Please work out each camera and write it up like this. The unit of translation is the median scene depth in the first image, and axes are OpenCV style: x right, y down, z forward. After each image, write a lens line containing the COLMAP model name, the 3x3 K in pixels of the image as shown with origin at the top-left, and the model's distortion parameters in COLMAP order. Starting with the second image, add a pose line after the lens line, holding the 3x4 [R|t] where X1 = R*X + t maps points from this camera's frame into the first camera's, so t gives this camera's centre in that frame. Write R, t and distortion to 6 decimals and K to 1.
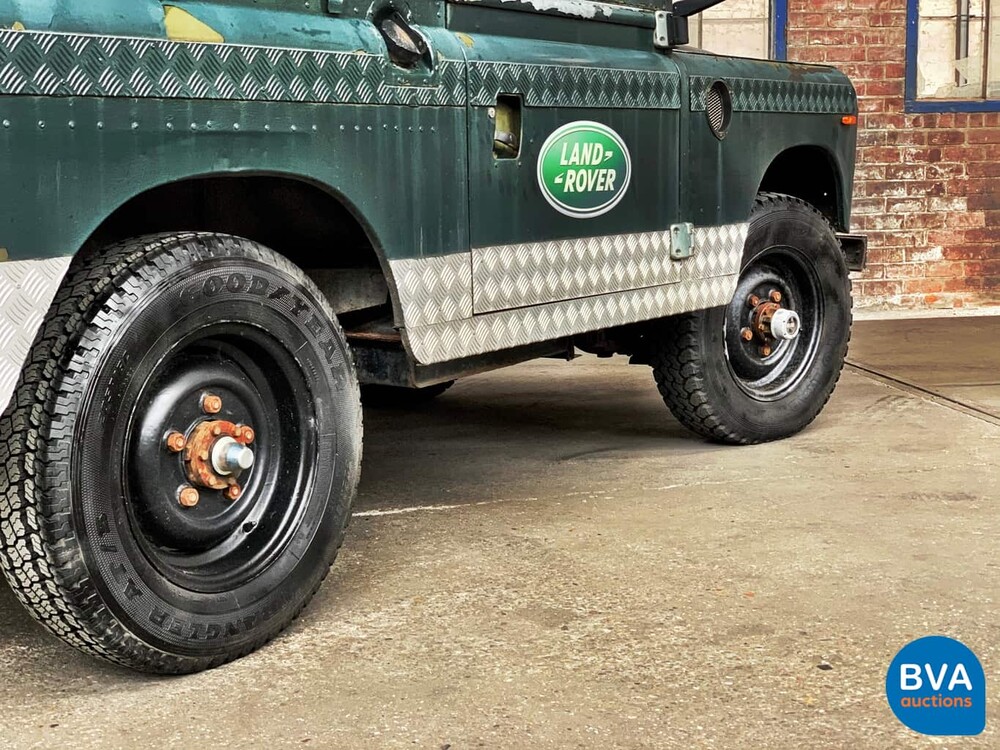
lens RADIAL K [[1497.3, 0, 509.0], [0, 1497.3, 352.4], [0, 0, 1]] dist [0.060813, 0.000000]
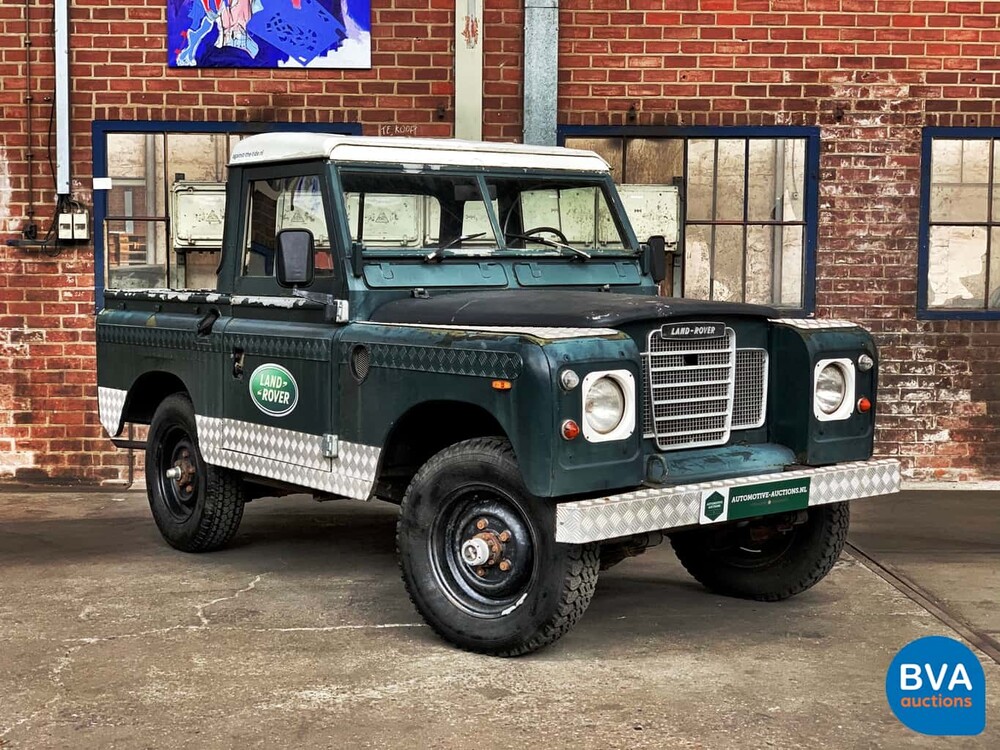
lens RADIAL K [[1497.3, 0, 503.4], [0, 1497.3, 370.5], [0, 0, 1]] dist [0.060813, 0.000000]
pose [[0.991673, 0.031671, -0.124829, 0.205016], [-0.039989, 0.997103, -0.064707, -0.062930], [0.122418, 0.069160, 0.990066, -0.582184]]
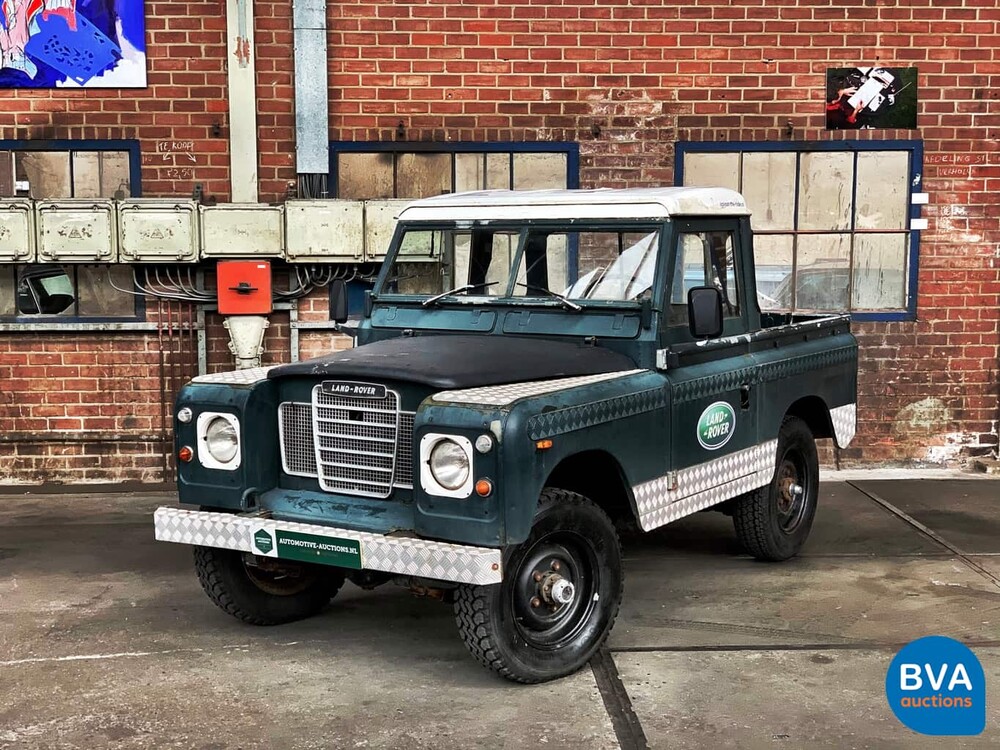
lens RADIAL K [[1497.3, 0, 505.5], [0, 1497.3, 382.7], [0, 0, 1]] dist [0.060813, 0.000000]
pose [[0.995897, 0.026841, -0.086423, 0.562108], [-0.028056, 0.999523, -0.012875, -0.209371], [0.086037, 0.015247, 0.996175, -0.723229]]
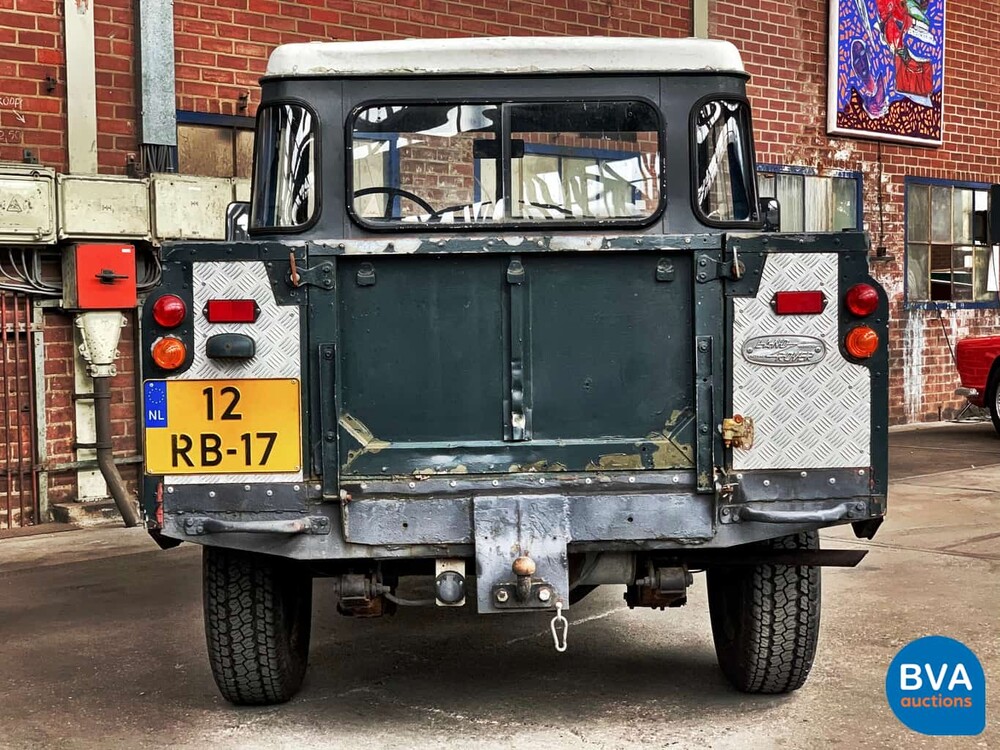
lens RADIAL K [[1497.3, 0, 491.5], [0, 1497.3, 382.0], [0, 0, 1]] dist [0.060813, 0.000000]
pose [[0.827084, -0.021222, 0.561678, -1.084166], [0.077704, 0.994009, -0.076863, -0.013189], [-0.556682, 0.107217, 0.823778, -0.147583]]
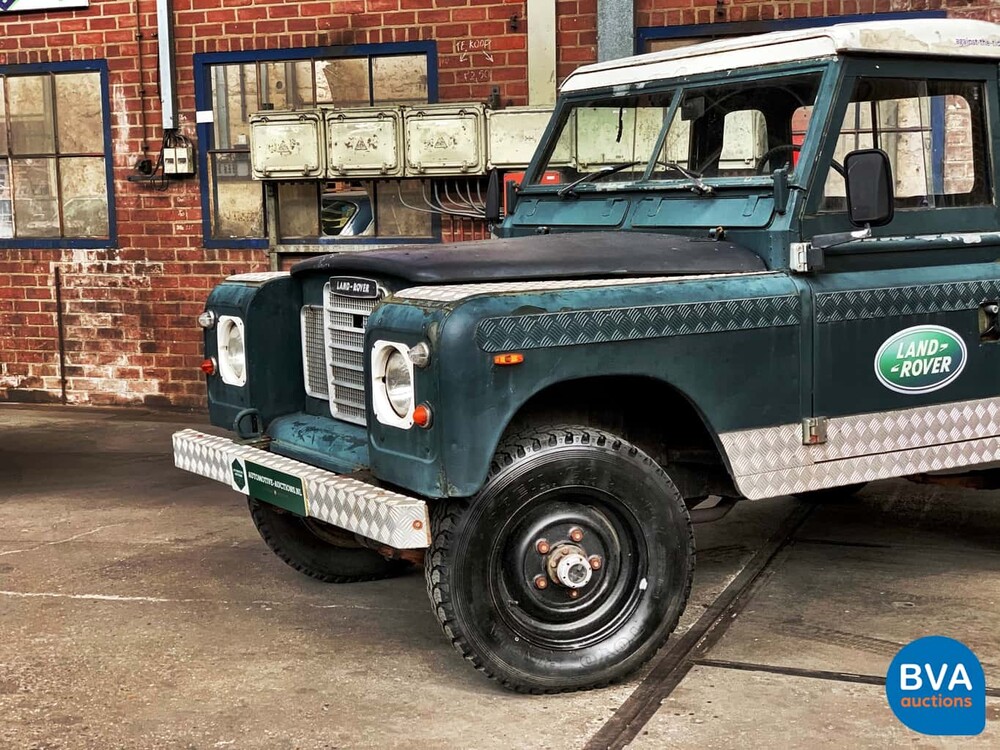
lens RADIAL K [[1497.3, 0, 499.1], [0, 1497.3, 388.2], [0, 0, 1]] dist [0.060813, 0.000000]
pose [[0.864270, 0.068915, -0.498285, 1.049125], [-0.062338, 0.997609, 0.029851, -0.175202], [0.499150, 0.005263, 0.866499, -0.077001]]
